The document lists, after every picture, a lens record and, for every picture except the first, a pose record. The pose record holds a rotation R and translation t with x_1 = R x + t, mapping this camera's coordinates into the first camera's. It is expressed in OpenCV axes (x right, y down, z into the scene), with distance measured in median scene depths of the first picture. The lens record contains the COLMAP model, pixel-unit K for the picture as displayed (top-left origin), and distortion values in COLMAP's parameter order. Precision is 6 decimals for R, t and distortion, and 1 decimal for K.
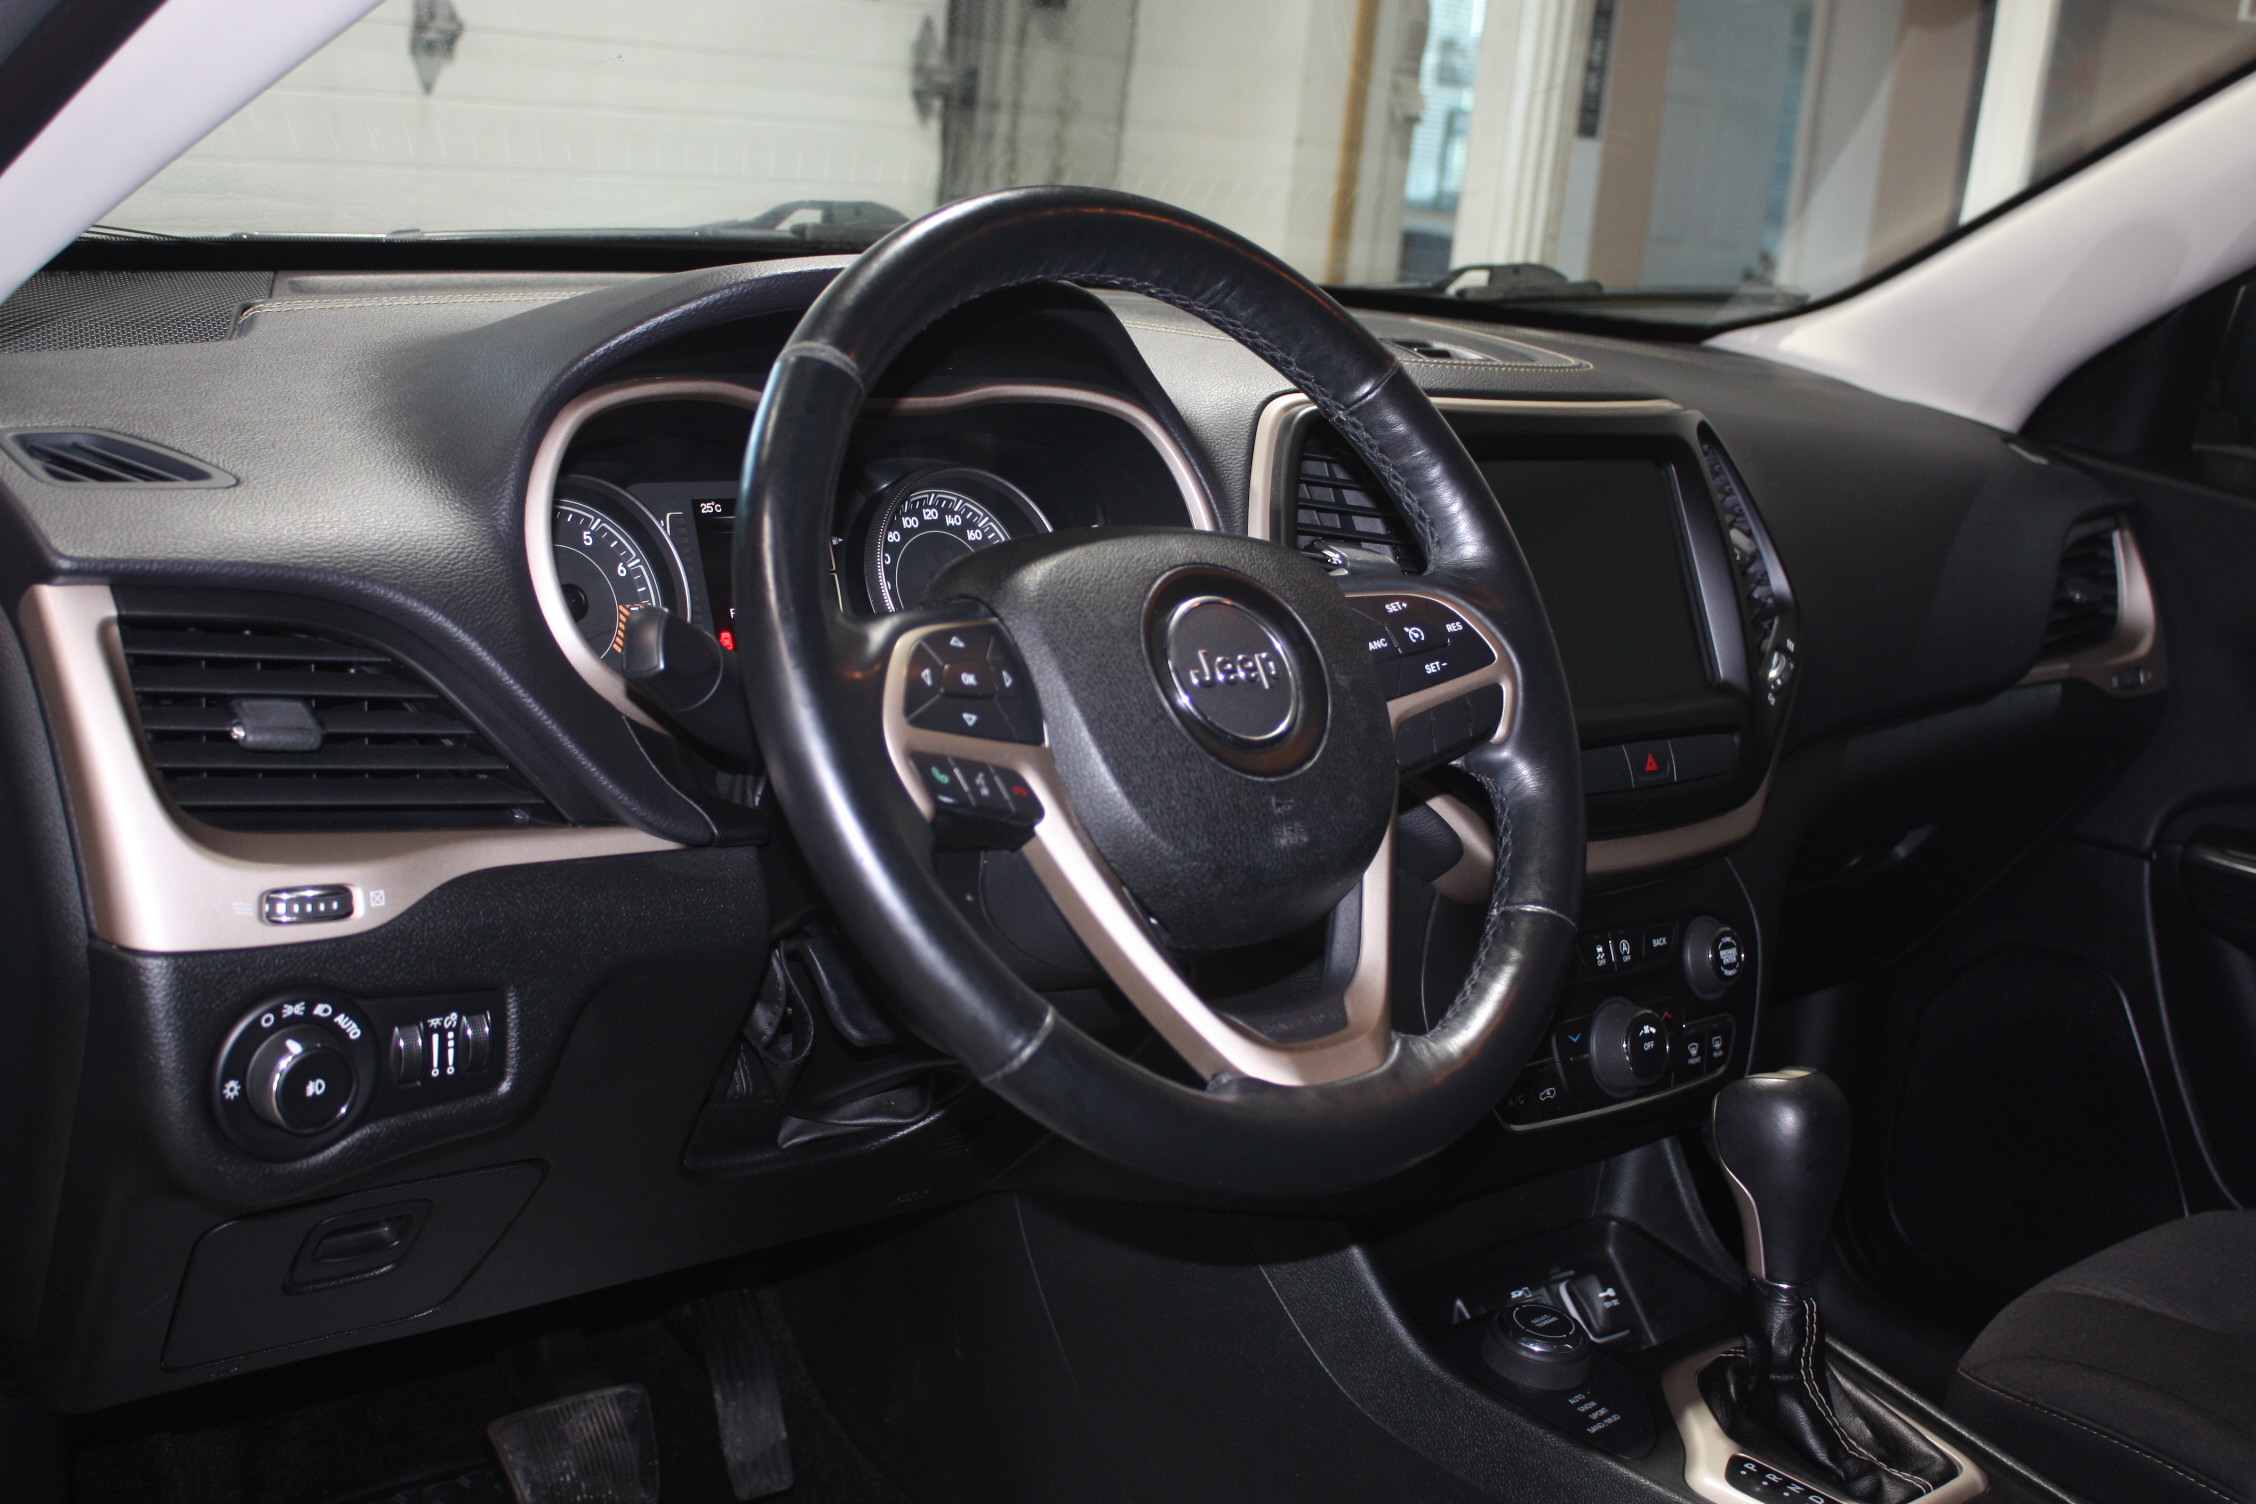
lens RADIAL K [[2707.0, 0, 1128.0], [0, 2707.0, 752.0], [0, 0, 1]] dist [0.002231, 0.024584]
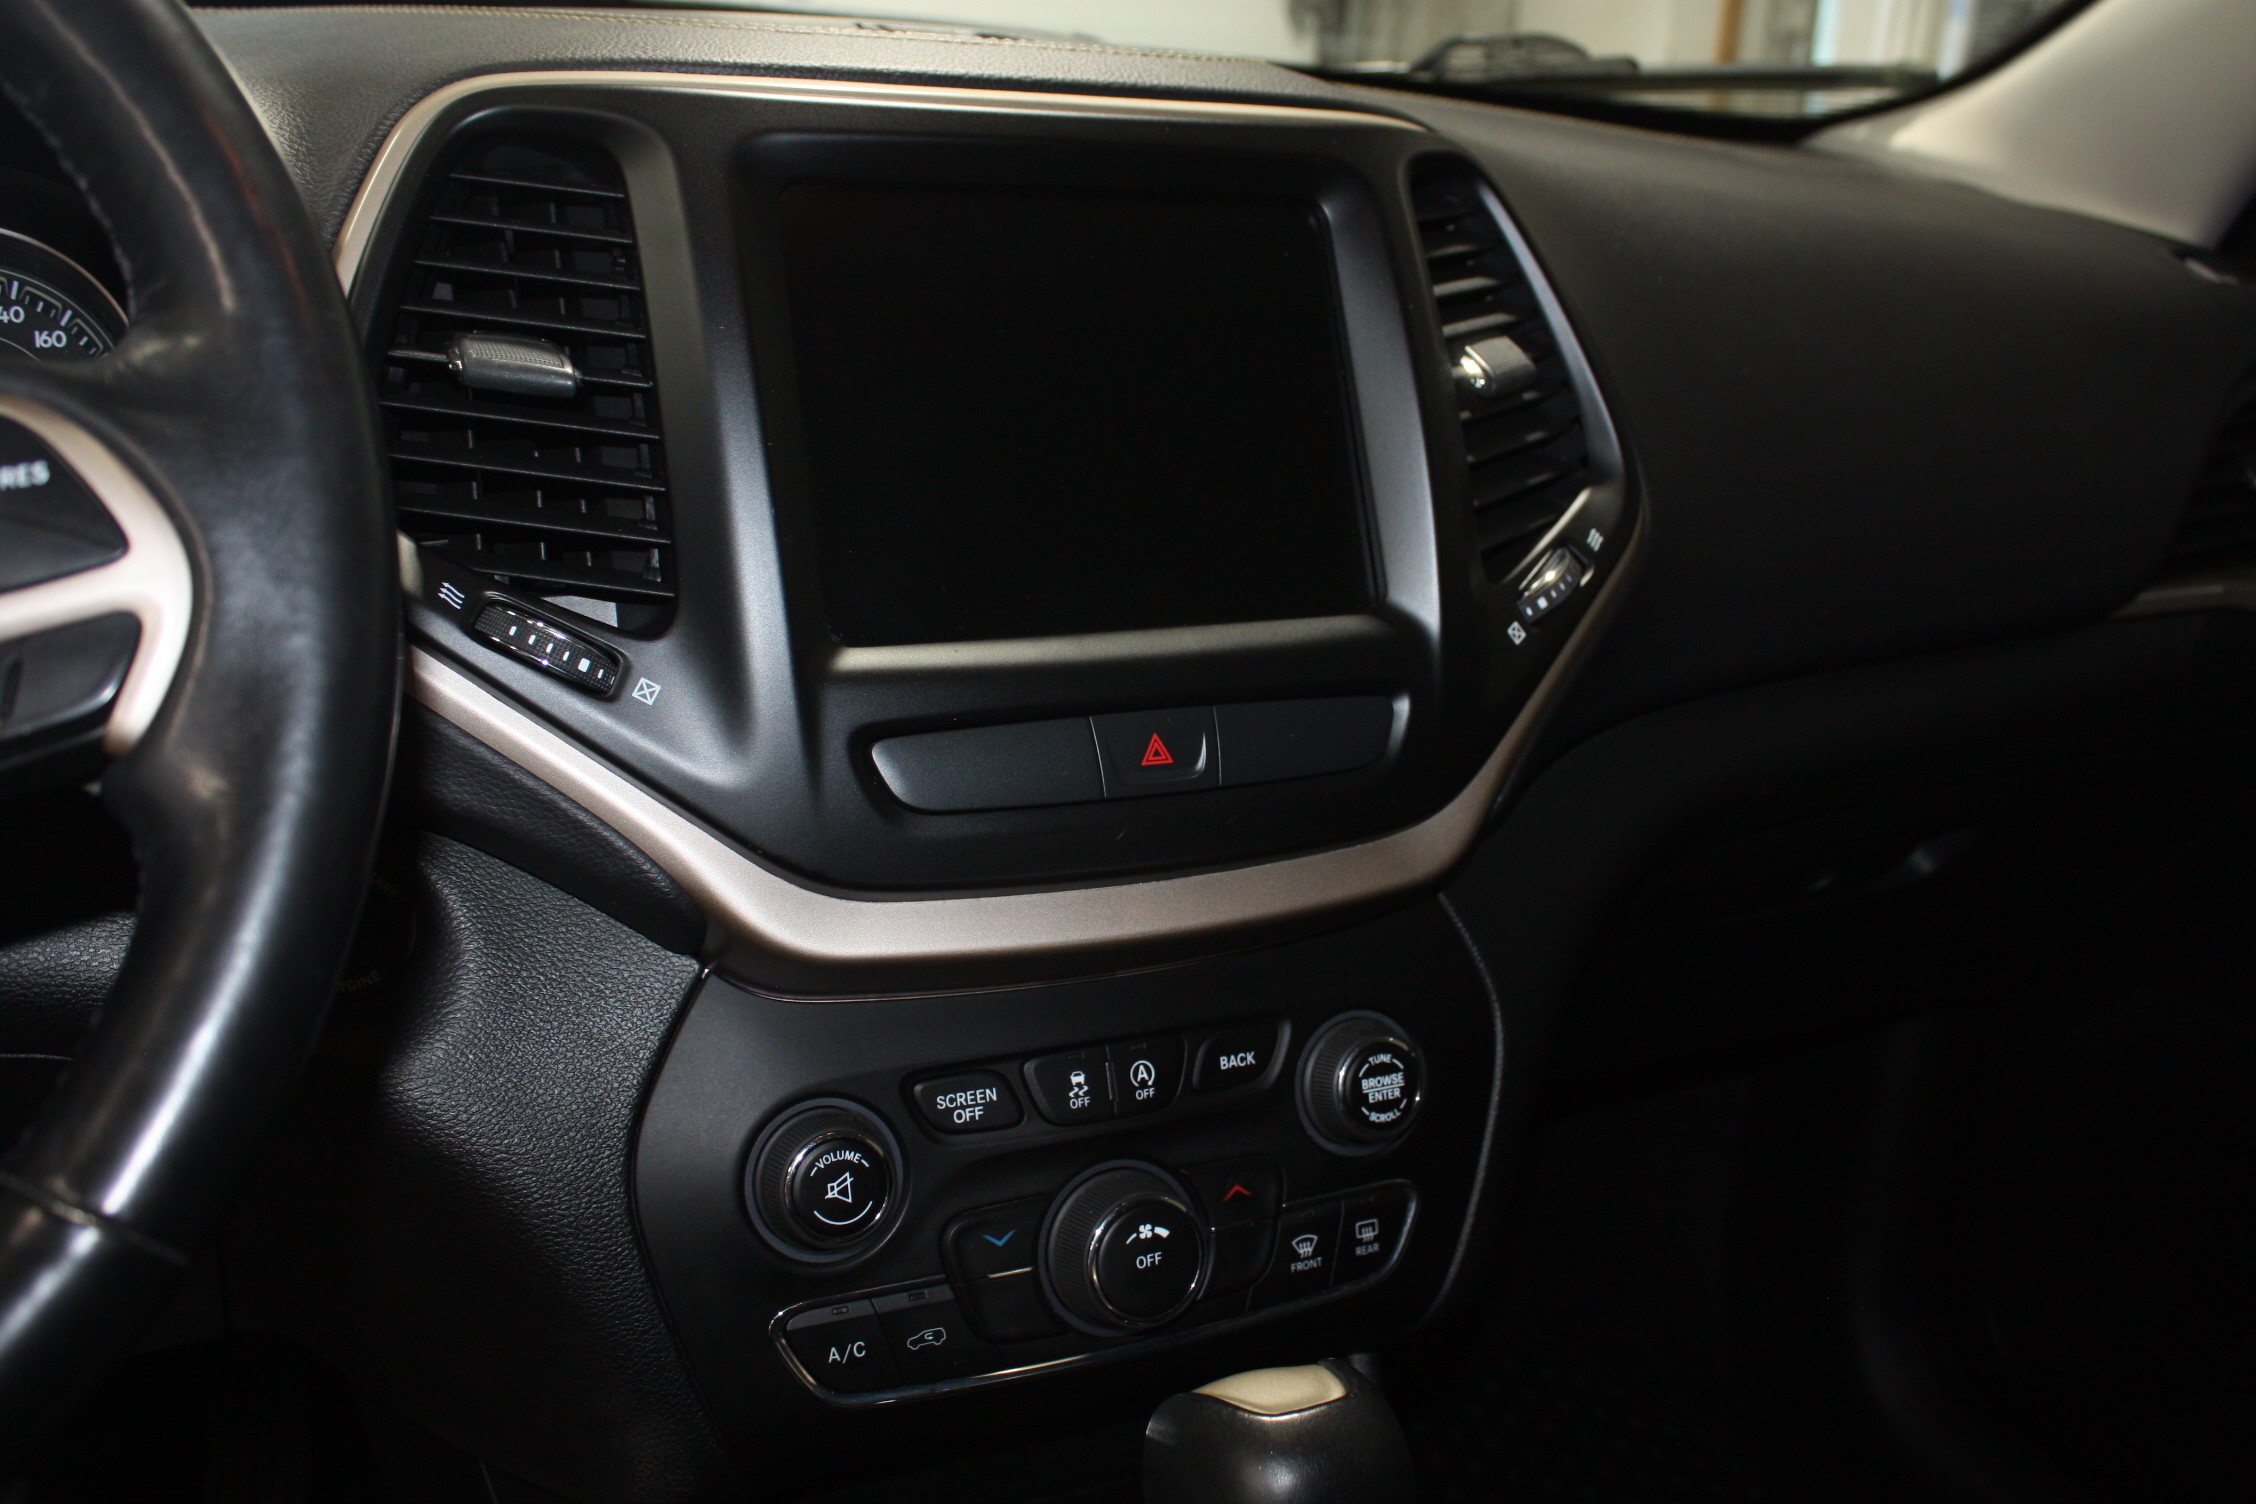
lens RADIAL K [[2042.3, 0, 1128.0], [0, 2042.3, 752.0], [0, 0, 1]] dist [-0.087126, 0.000558]
pose [[0.957654, 0.047293, -0.284011, 0.287955], [-0.028996, 0.997244, 0.068287, -0.022075], [0.286458, -0.057161, 0.956386, 0.581890]]
